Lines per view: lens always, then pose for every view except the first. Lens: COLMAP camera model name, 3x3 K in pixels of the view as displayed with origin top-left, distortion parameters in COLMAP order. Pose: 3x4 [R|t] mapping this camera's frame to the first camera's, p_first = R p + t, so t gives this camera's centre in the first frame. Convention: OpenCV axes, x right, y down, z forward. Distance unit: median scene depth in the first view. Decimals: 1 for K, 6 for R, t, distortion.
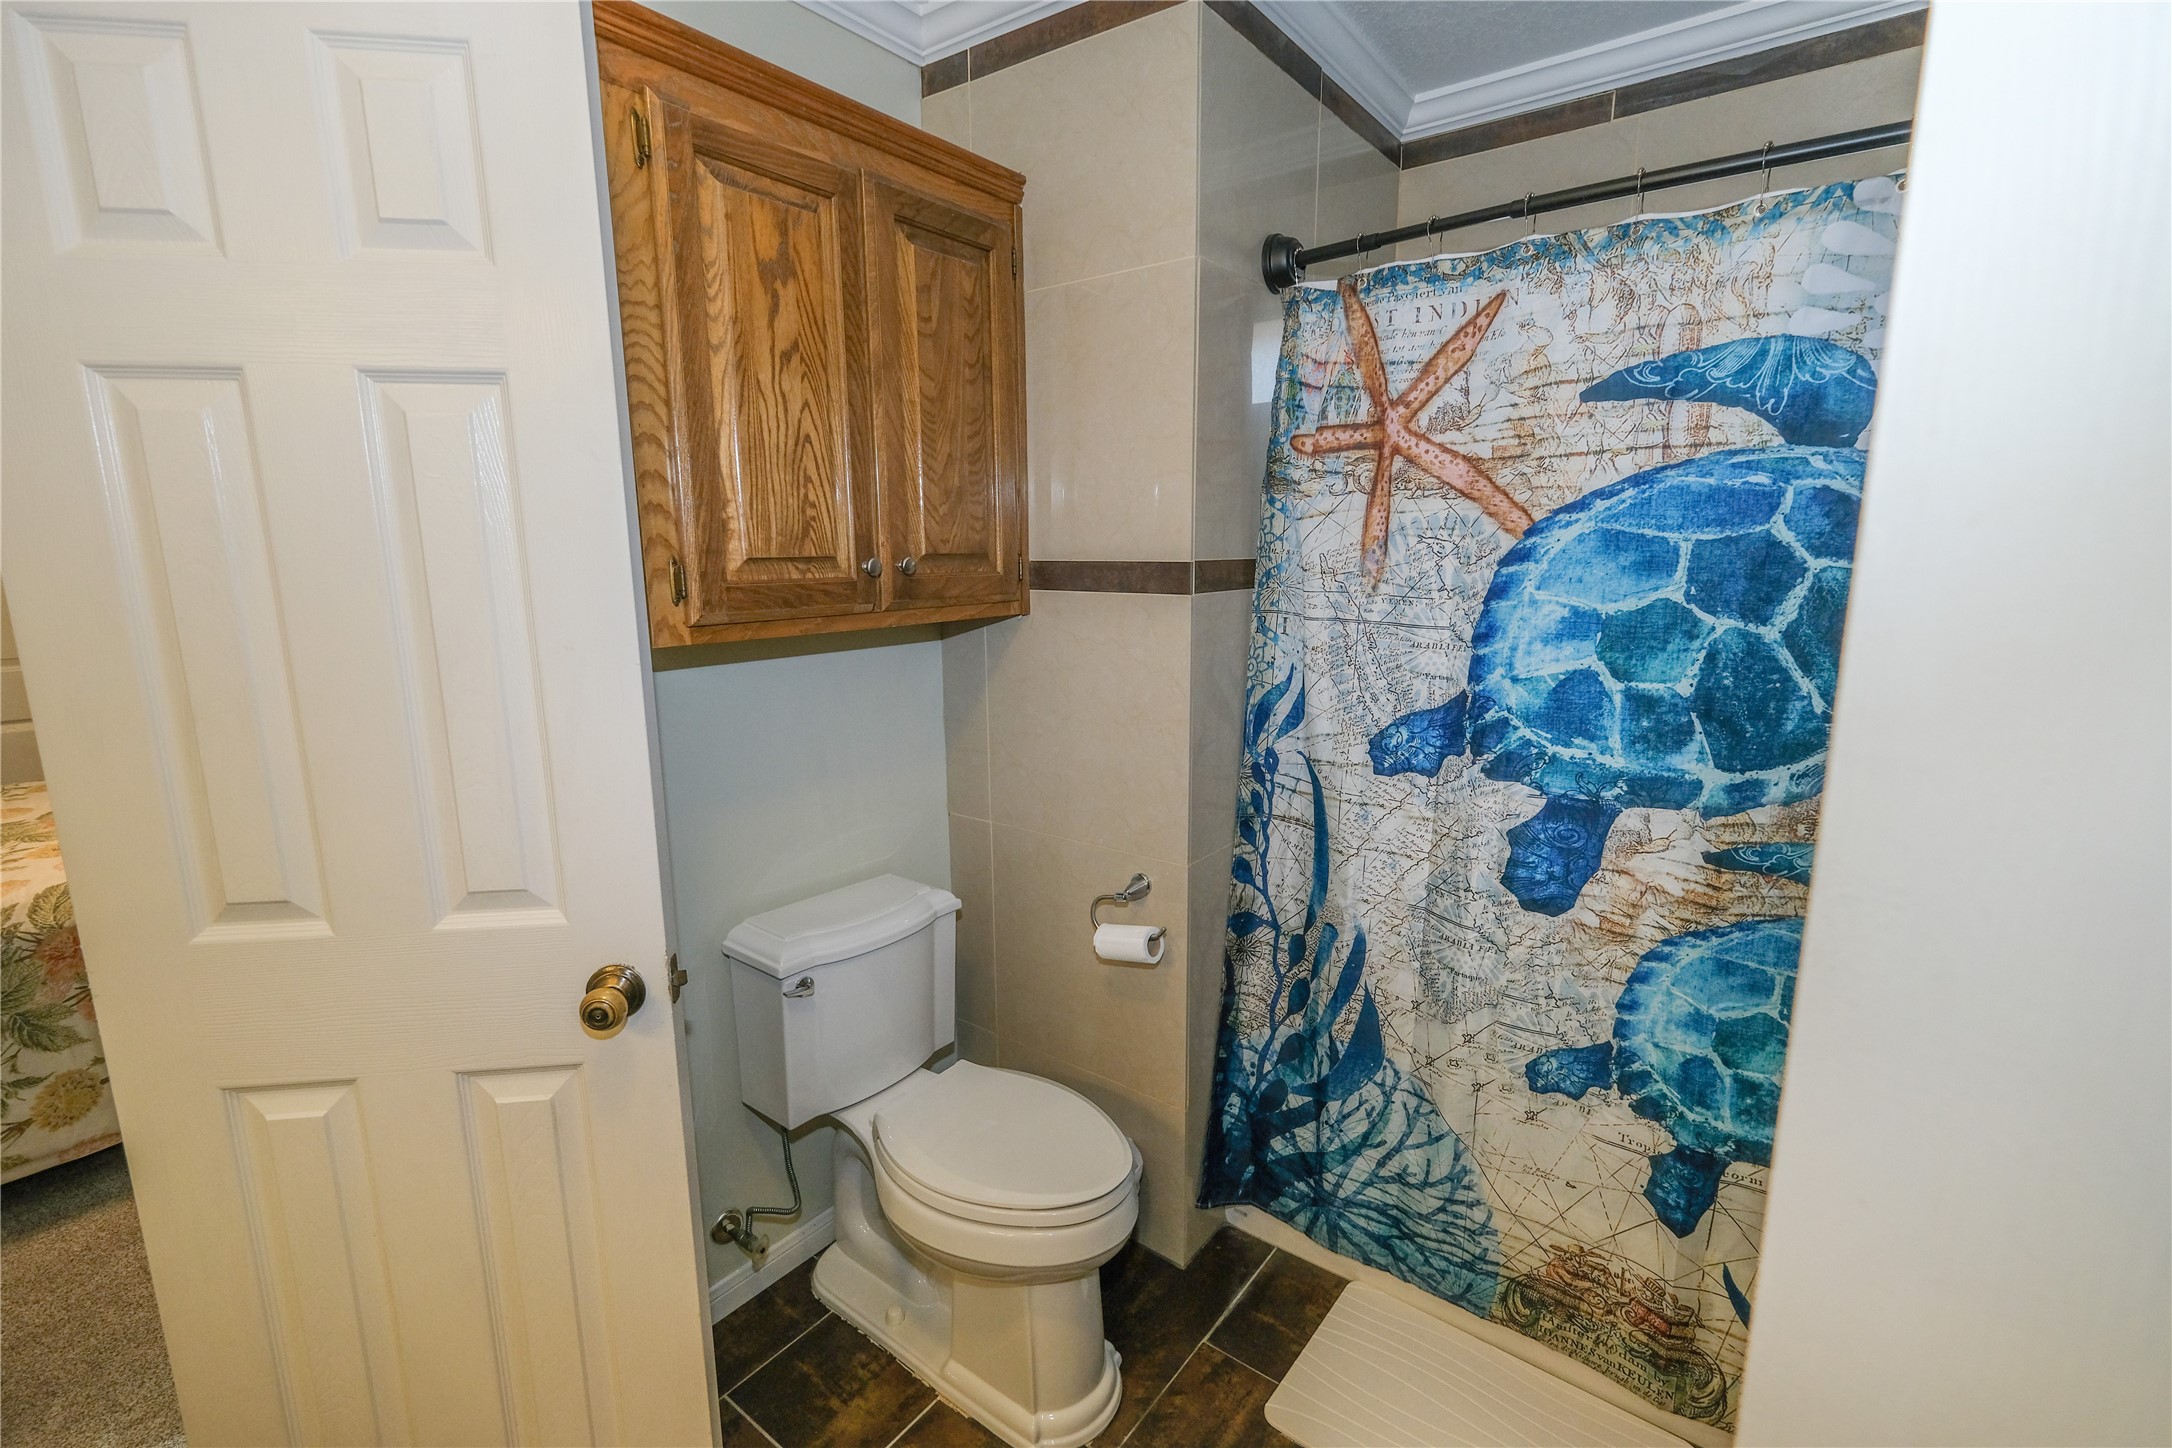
lens RADIAL K [[947.7, 0, 1091.1], [0, 947.7, 719.9], [0, 0, 1]] dist [-0.001097, 0.000314]
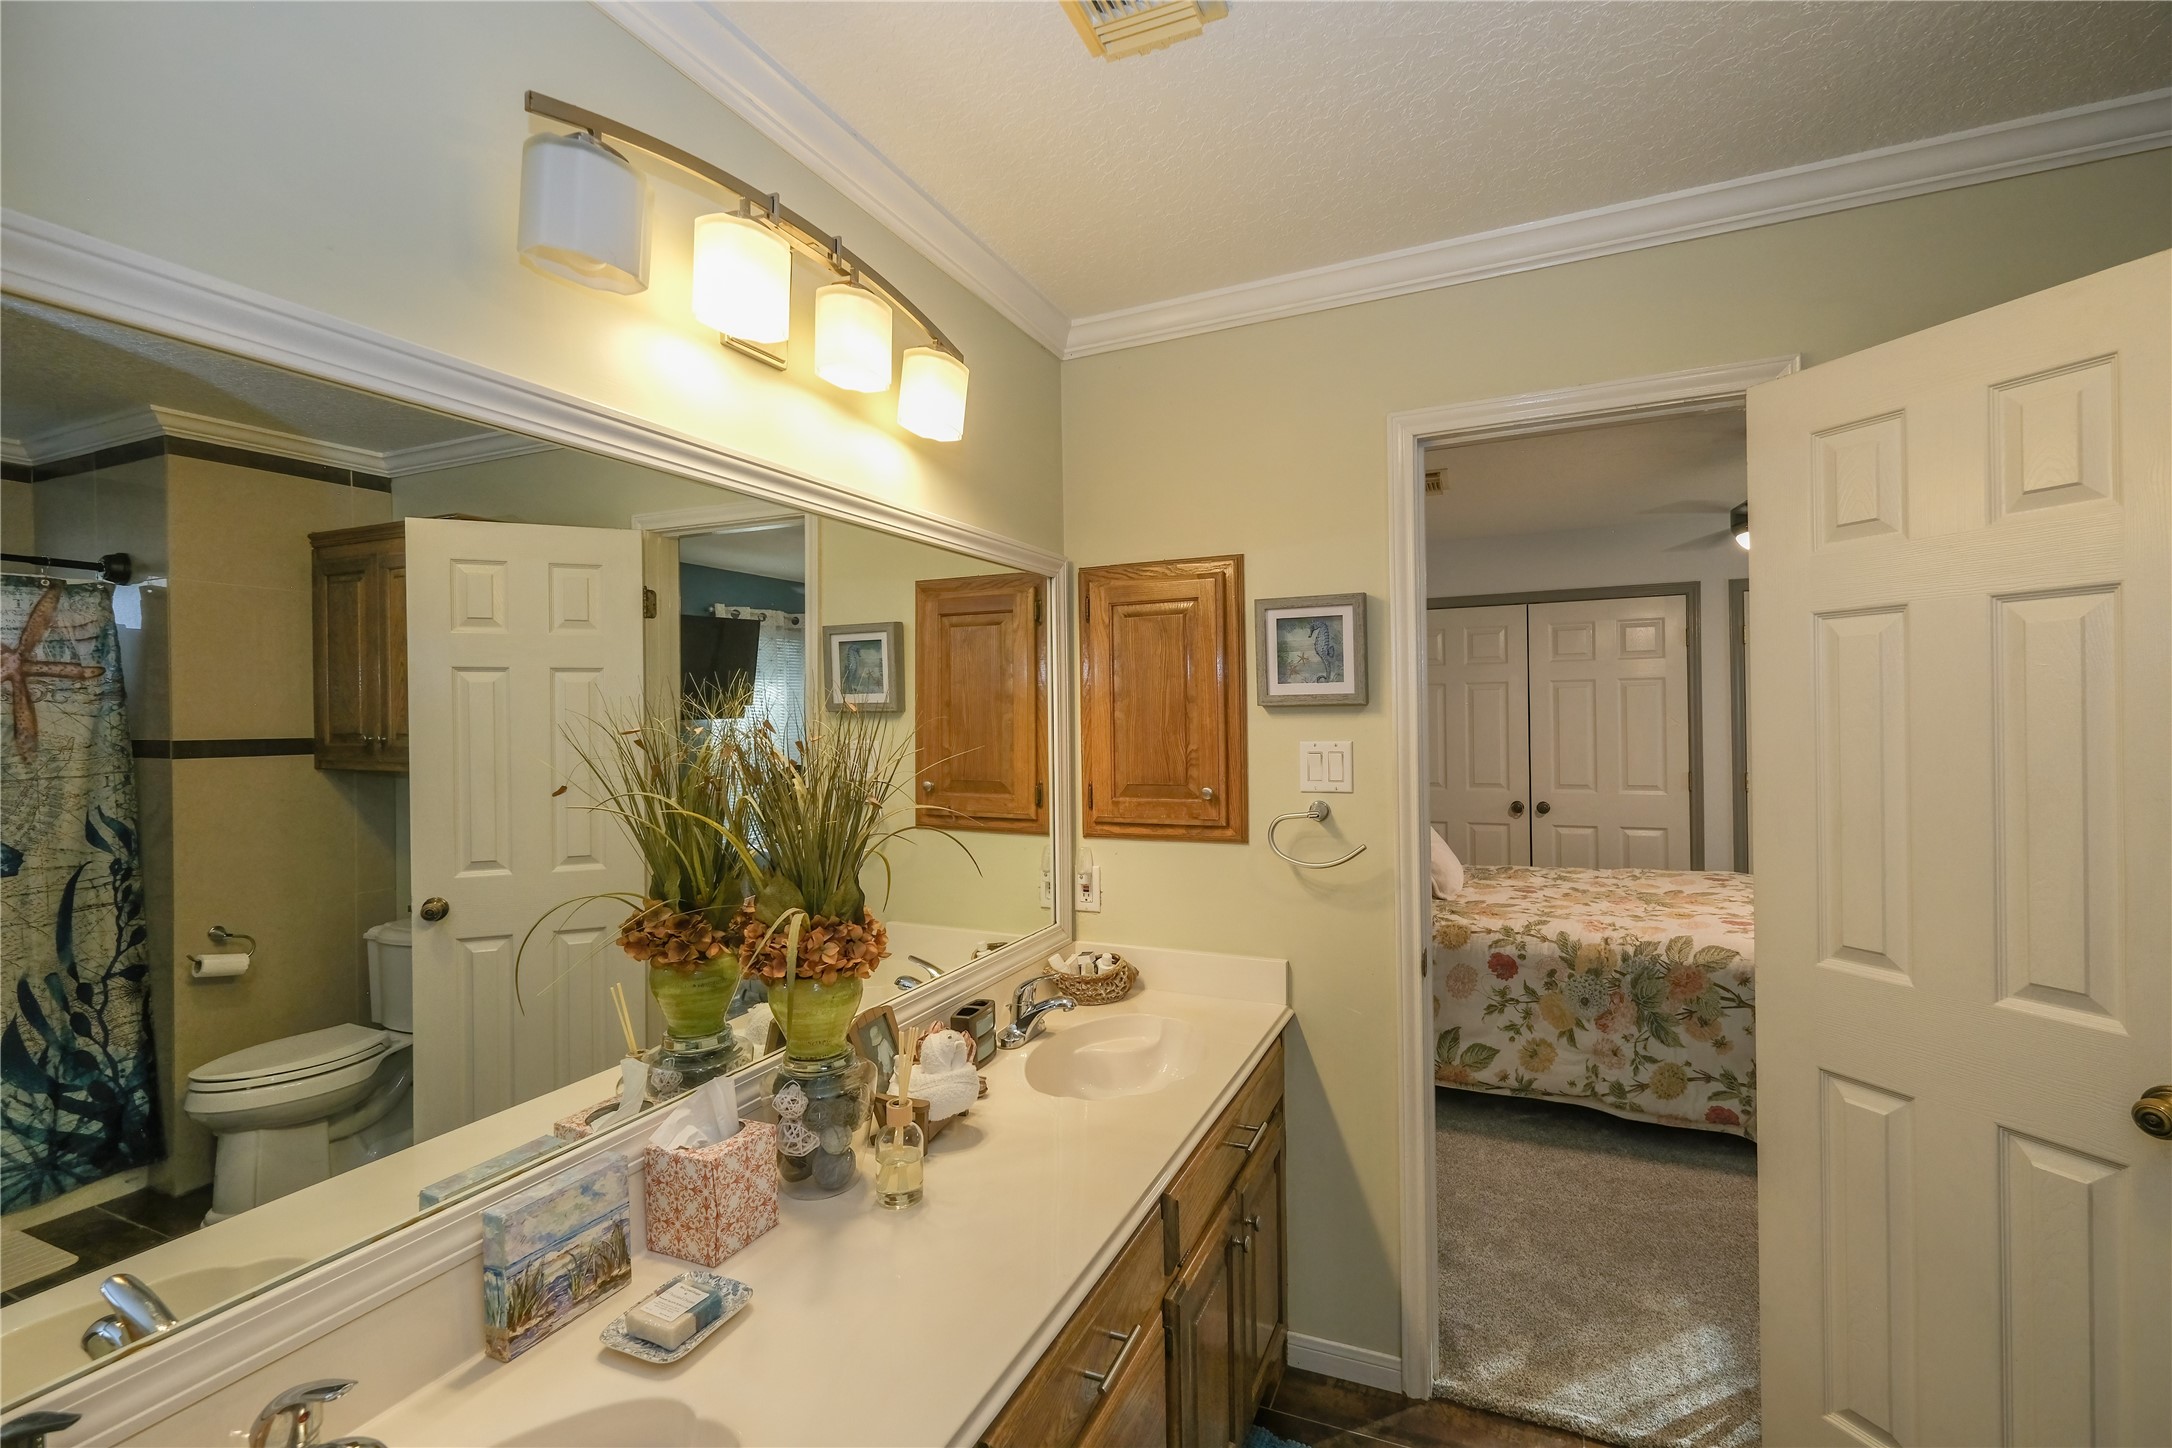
lens RADIAL K [[985.4, 0, 1090.3], [0, 985.4, 718.9], [0, 0, 1]] dist [0.001273, -0.000088]
pose [[0.252159, 0.006772, -0.967662, 0.221968], [-0.167012, 0.985274, -0.036626, 0.065137], [0.953165, 0.170847, 0.249577, -0.431286]]
